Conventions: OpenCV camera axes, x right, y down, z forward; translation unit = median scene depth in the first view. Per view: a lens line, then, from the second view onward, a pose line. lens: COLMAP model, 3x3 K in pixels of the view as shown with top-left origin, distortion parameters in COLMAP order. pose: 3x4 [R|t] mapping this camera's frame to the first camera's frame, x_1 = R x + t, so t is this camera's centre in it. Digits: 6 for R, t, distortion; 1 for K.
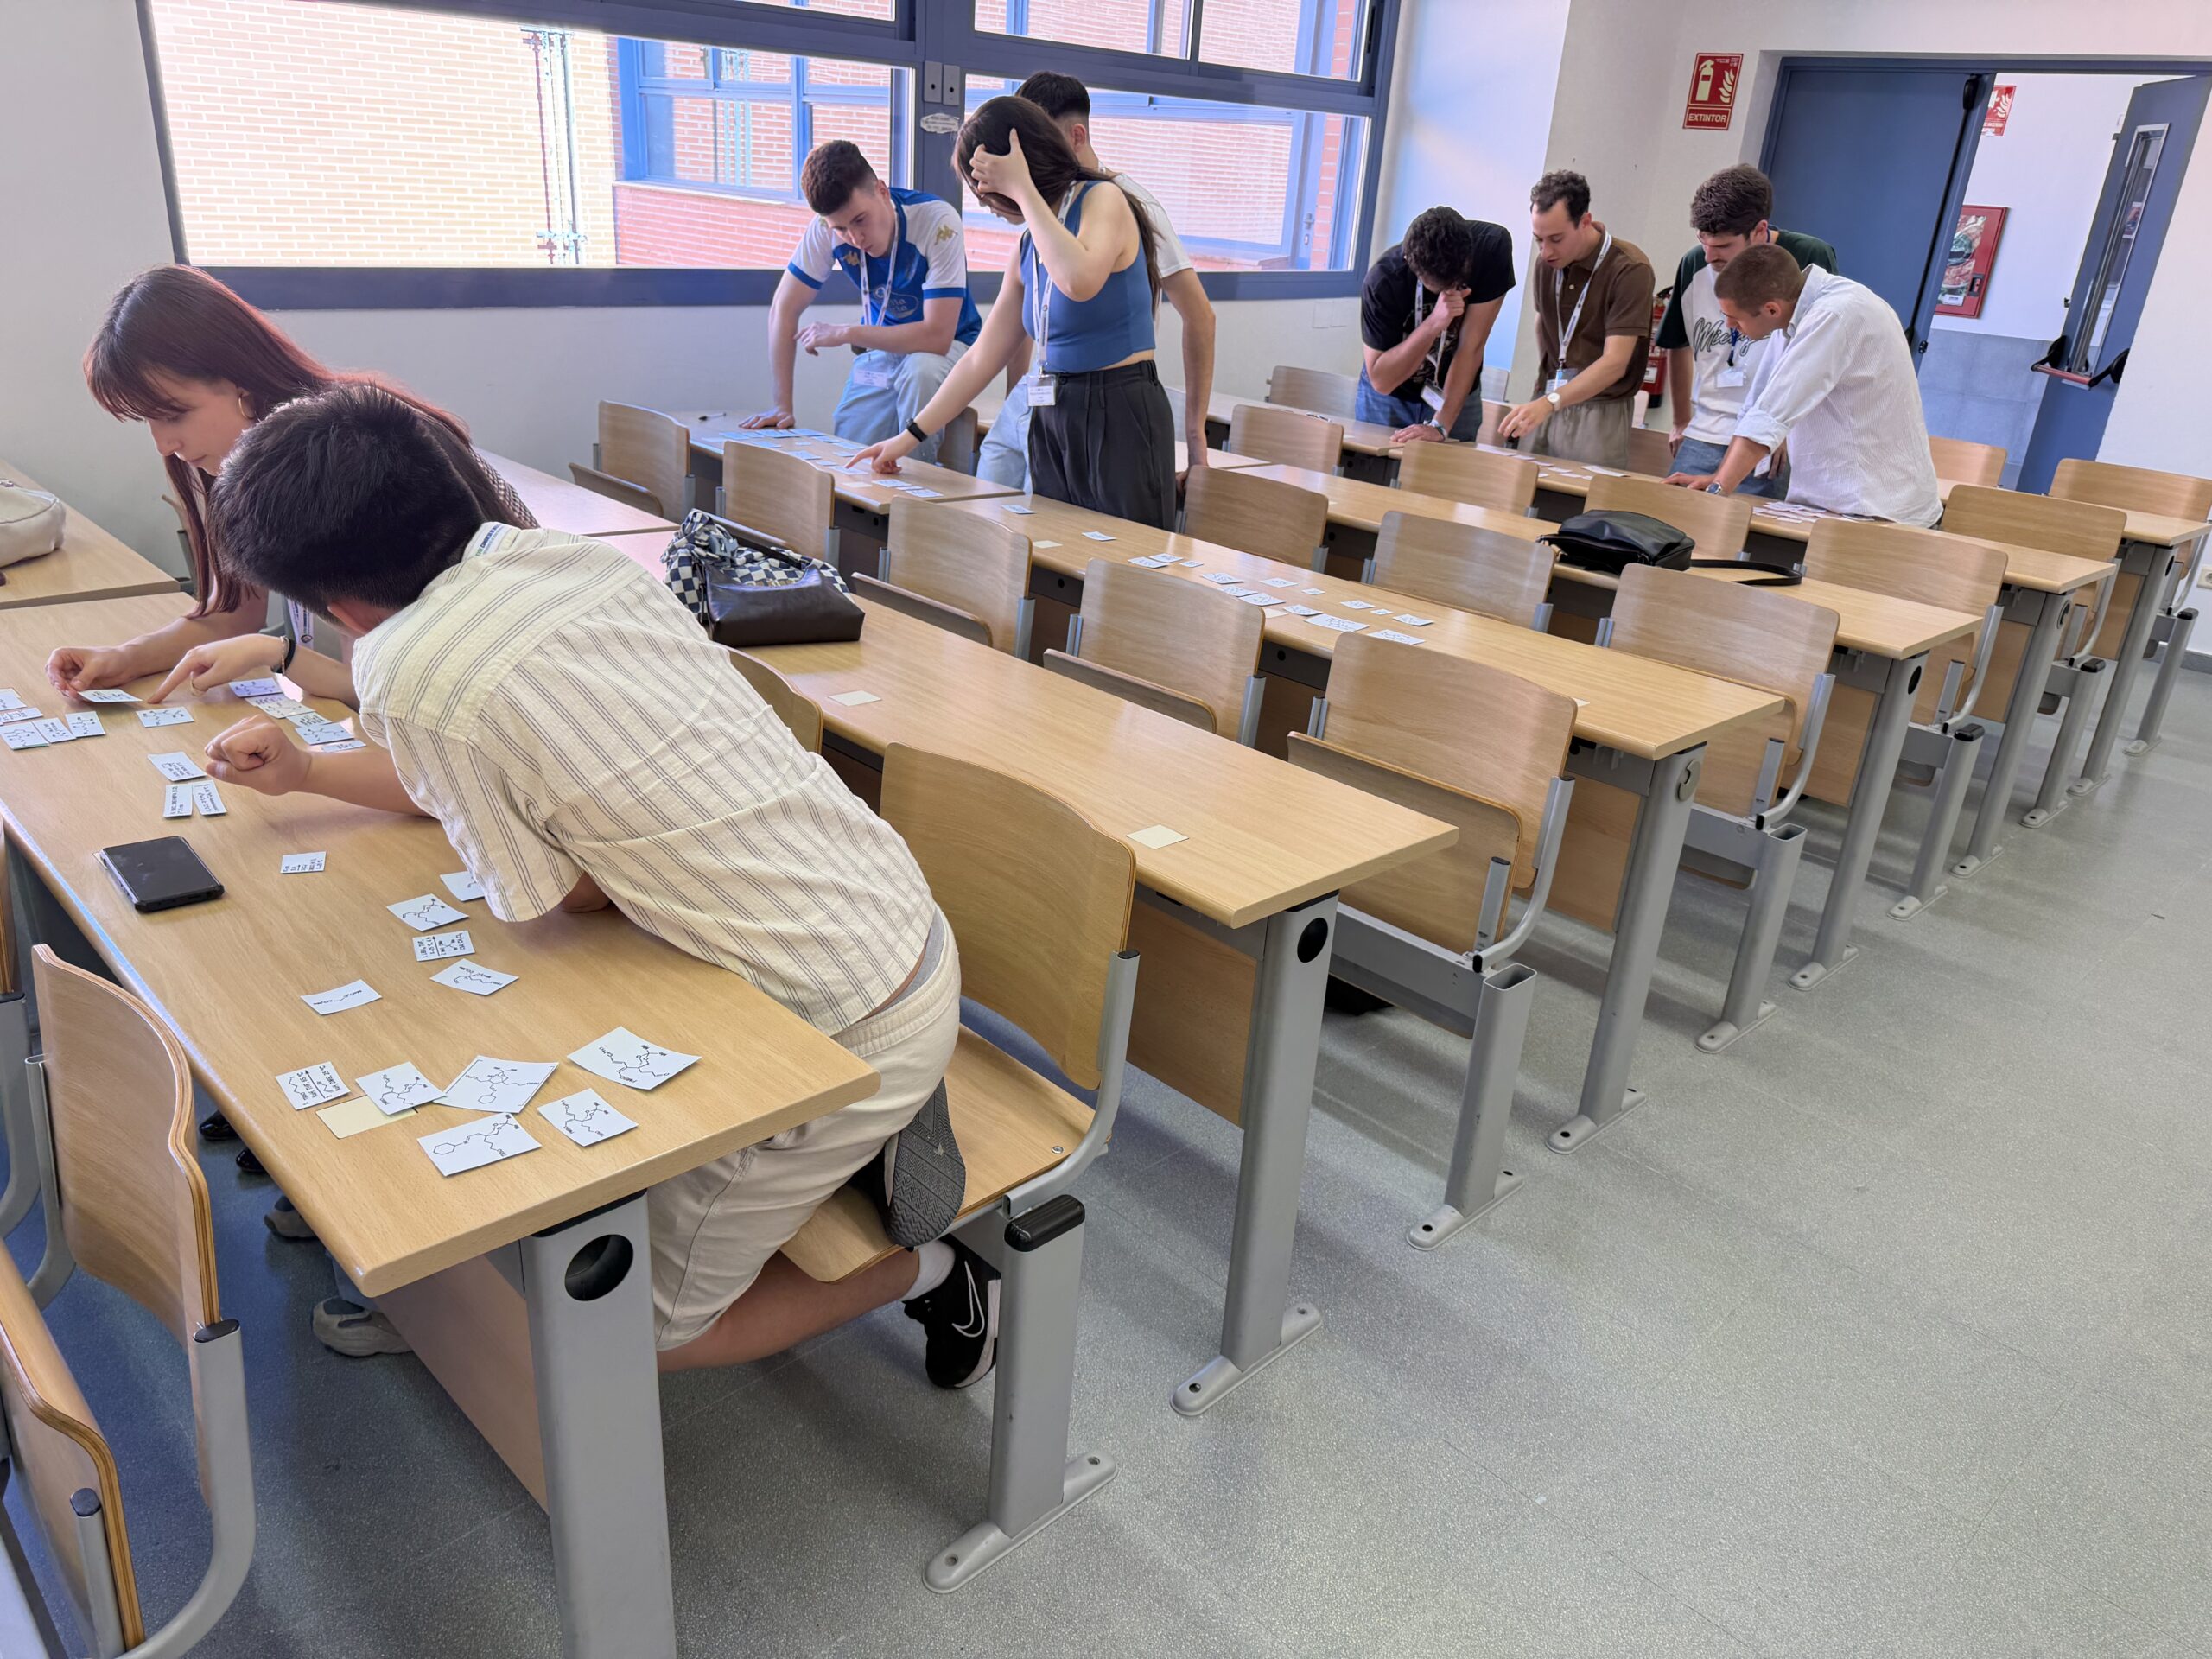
lens RADIAL K [[1579.5, 0, 1106.0], [0, 1579.5, 829.5], [0, 0, 1]] dist [0.065213, -0.090995]
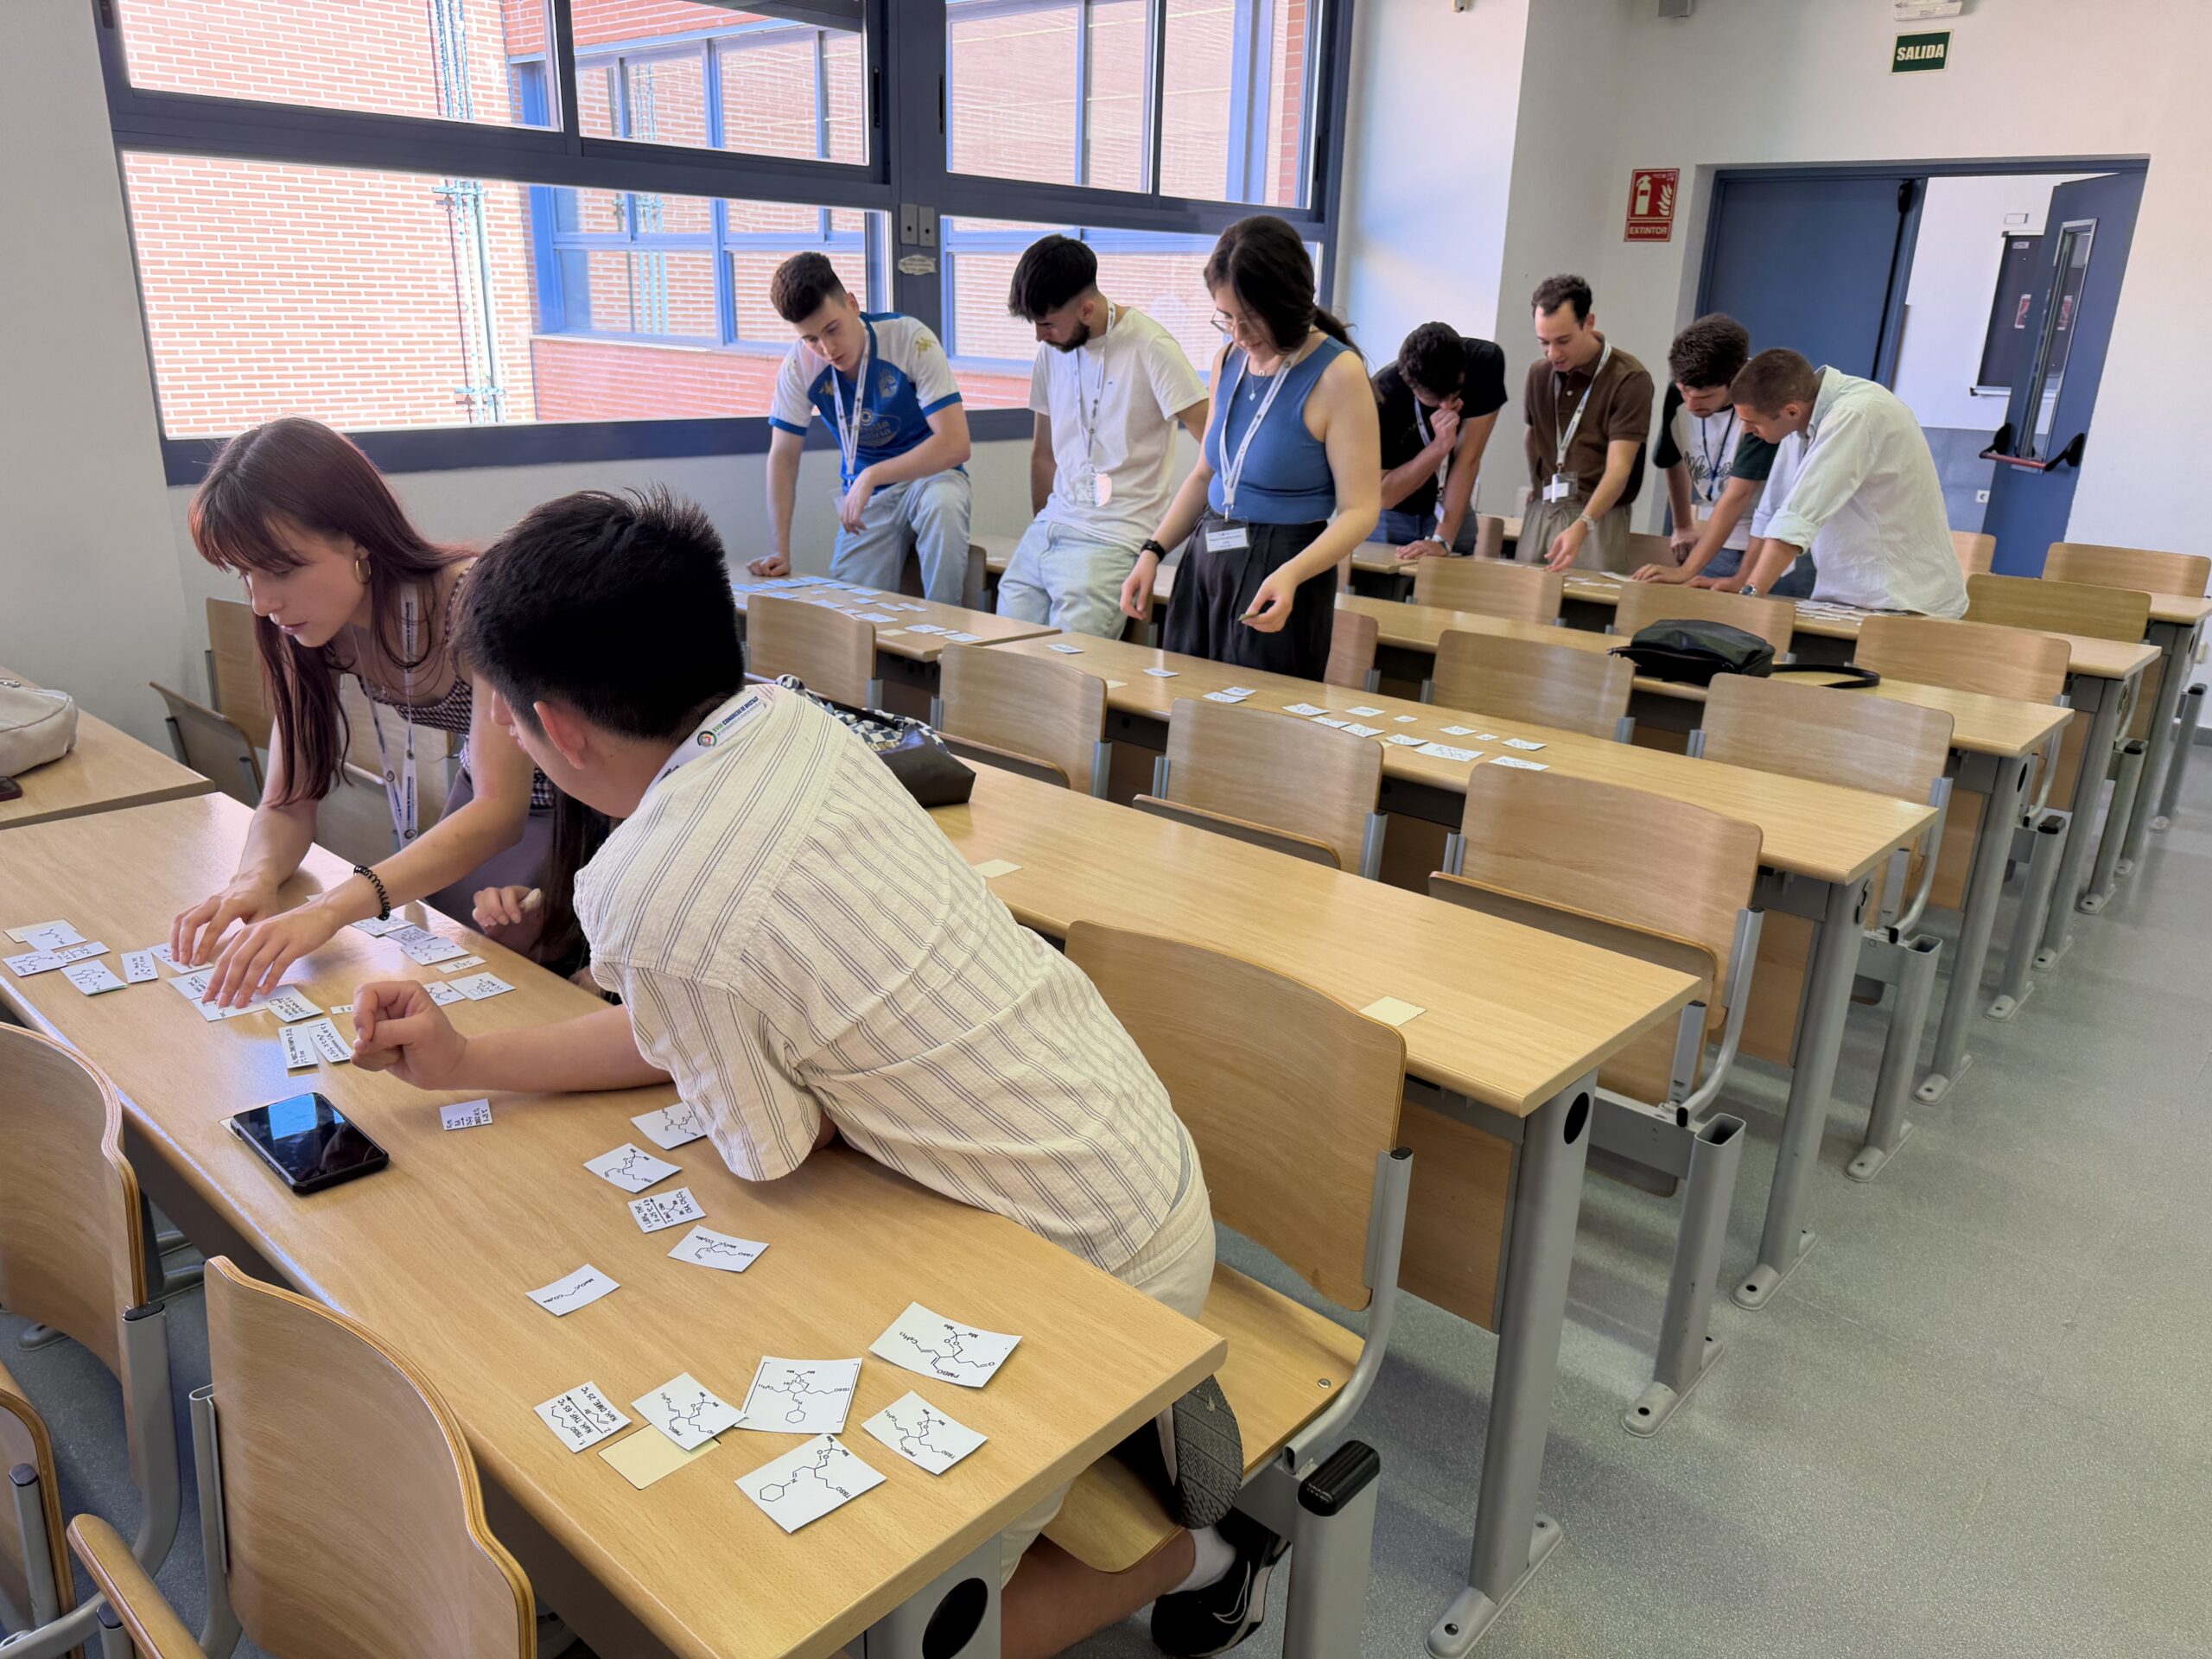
lens RADIAL K [[1582.7, 0, 1106.0], [0, 1582.7, 829.5], [0, 0, 1]] dist [0.069389, -0.107345]
pose [[0.996949, -0.057338, 0.052965, -0.102016], [0.061080, 0.995534, -0.071978, -0.025769], [-0.048602, 0.074994, 0.995999, 0.058234]]
